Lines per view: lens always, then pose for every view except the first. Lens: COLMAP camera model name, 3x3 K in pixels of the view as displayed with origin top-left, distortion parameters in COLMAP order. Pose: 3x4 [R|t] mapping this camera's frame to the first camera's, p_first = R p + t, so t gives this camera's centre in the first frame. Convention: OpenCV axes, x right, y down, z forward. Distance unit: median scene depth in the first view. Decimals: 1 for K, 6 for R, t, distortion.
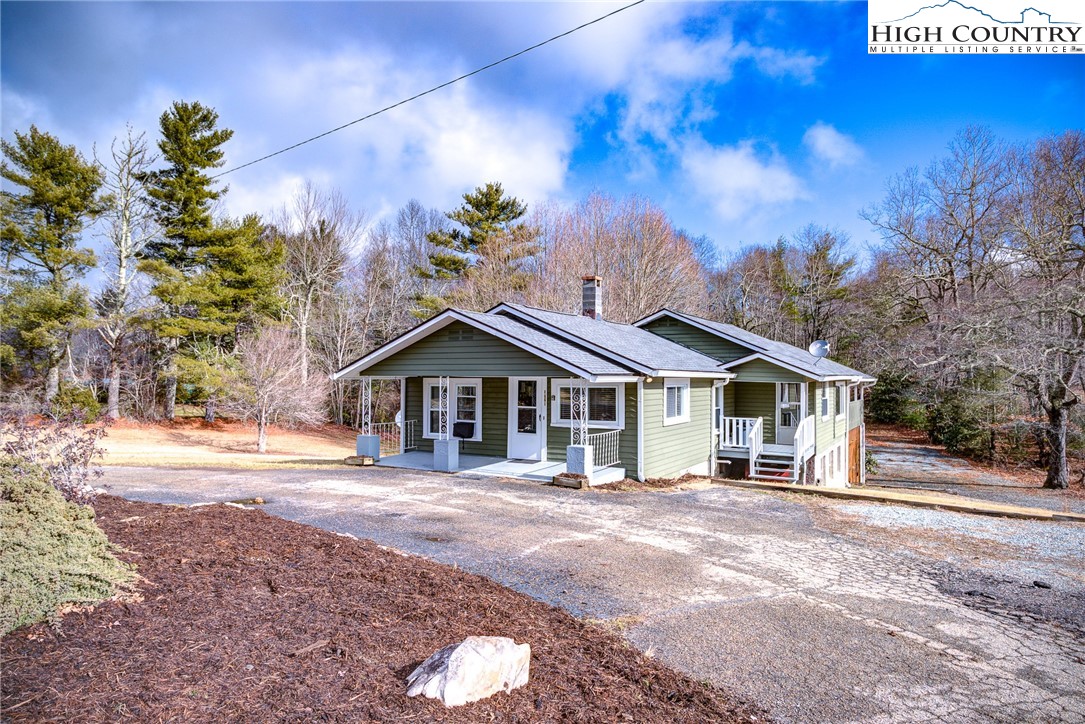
lens RADIAL K [[698.8, 0, 542.3], [0, 698.8, 355.3], [0, 0, 1]] dist [-0.006168, 0.001596]
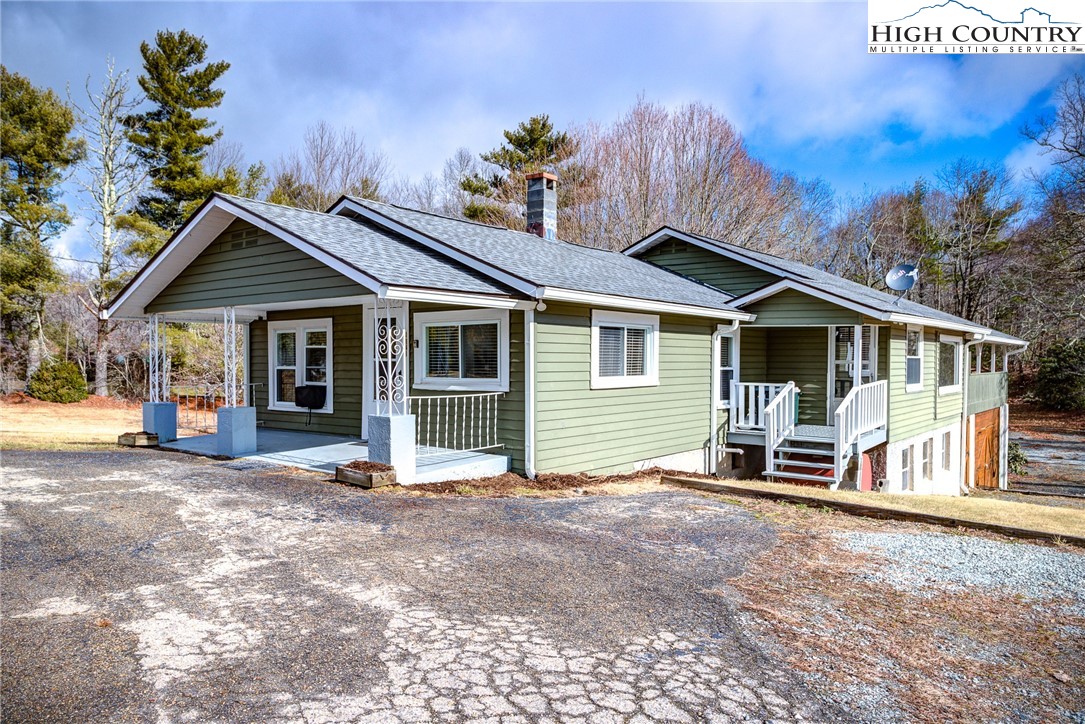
lens RADIAL K [[762.7, 0, 541.8], [0, 762.7, 373.1], [0, 0, 1]] dist [0.006334, -0.002557]
pose [[0.988720, -0.001376, -0.149766, 0.162769], [0.008040, 0.999004, 0.043901, 0.041047], [0.149557, -0.044610, 0.987746, 0.237878]]
